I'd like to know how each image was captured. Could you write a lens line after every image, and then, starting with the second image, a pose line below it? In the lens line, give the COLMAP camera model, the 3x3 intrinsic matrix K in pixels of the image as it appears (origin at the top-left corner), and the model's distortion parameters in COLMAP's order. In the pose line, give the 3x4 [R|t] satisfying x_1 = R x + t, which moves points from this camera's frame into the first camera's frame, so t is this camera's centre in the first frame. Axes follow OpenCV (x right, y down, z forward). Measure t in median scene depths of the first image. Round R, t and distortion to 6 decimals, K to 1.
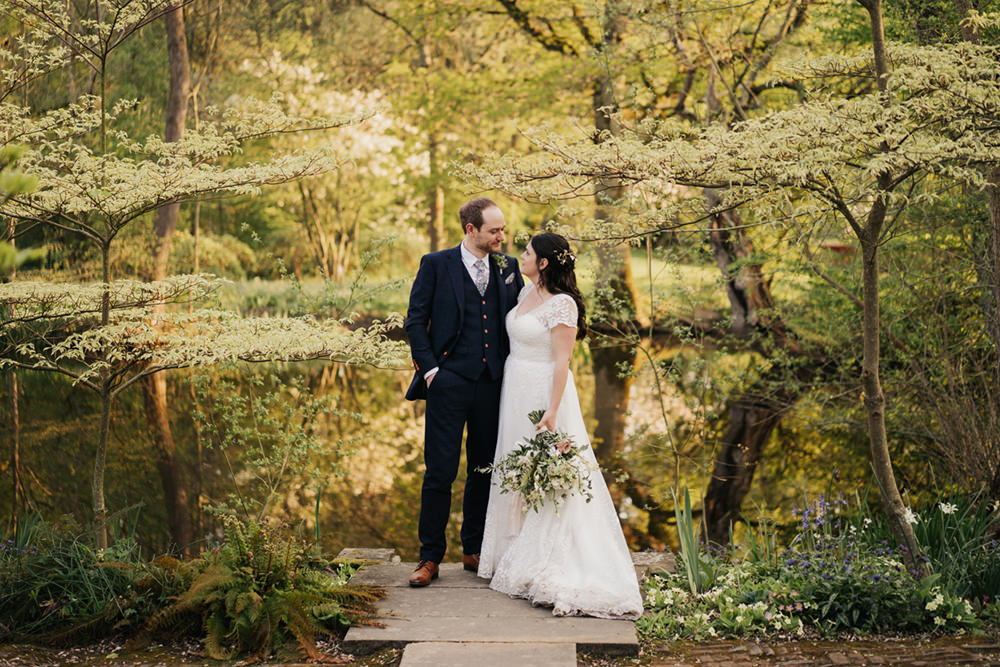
lens RADIAL K [[1639.3, 0, 500.0], [0, 1639.3, 333.5], [0, 0, 1]] dist [0.129881, -1.777495]
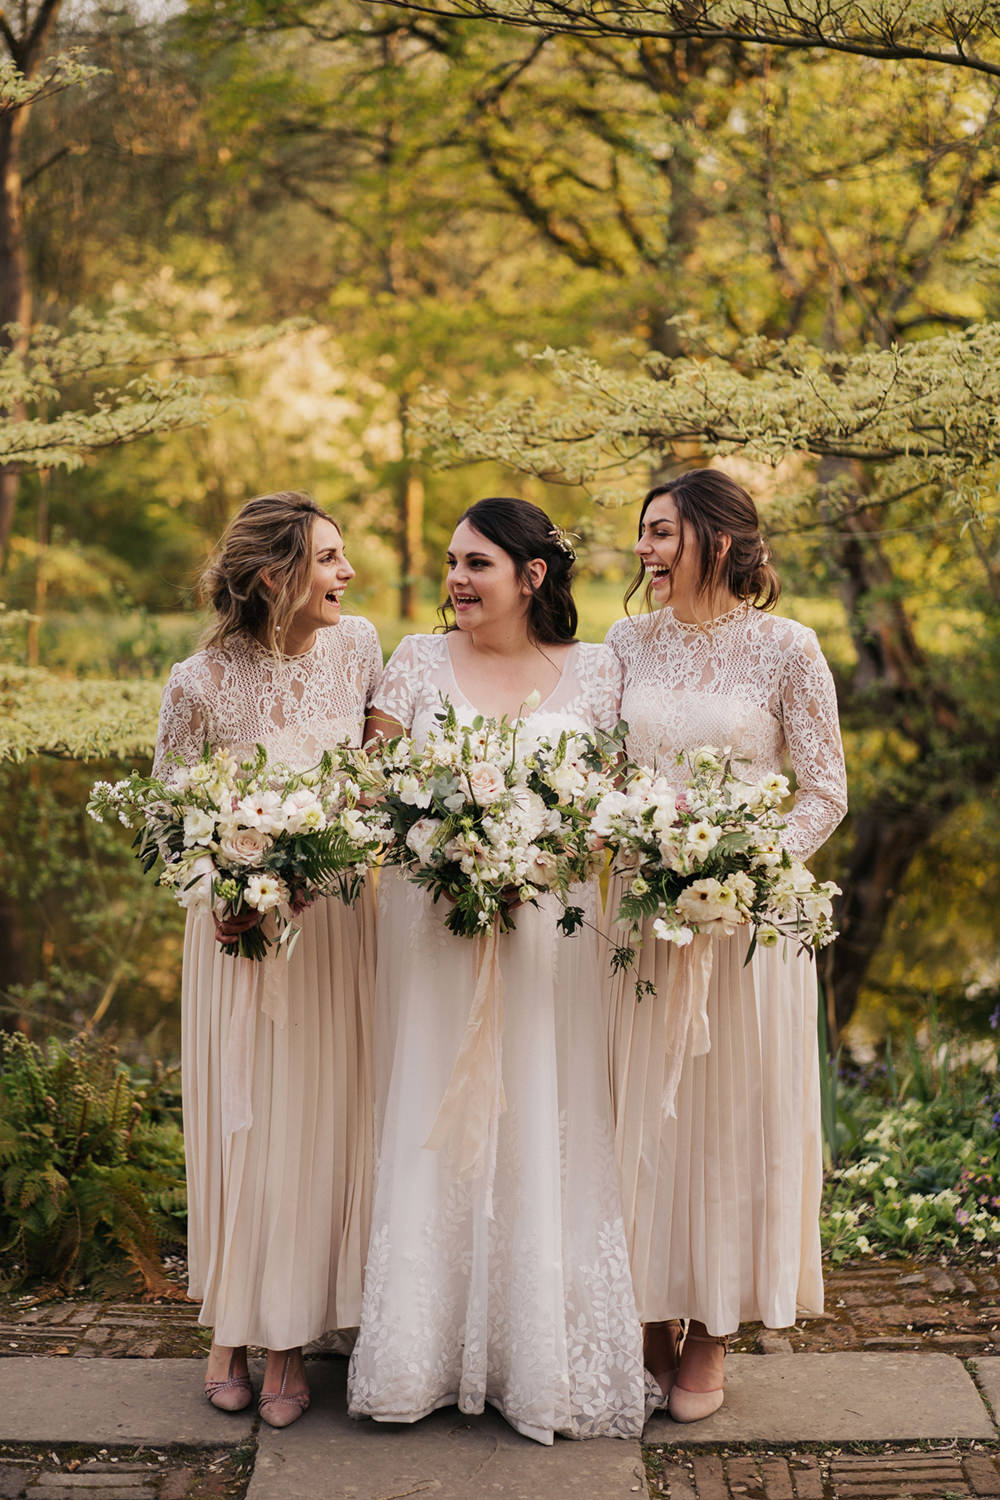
lens RADIAL K [[2459.0, 0, 500.0], [0, 2459.0, 750.0], [0, 0, 1]] dist [0.129881, -1.777495]
pose [[0.999976, 0.006649, -0.001671, 0.003664], [-0.006613, 0.999762, 0.020803, -0.005073], [0.001809, -0.020791, 0.999782, 0.135403]]
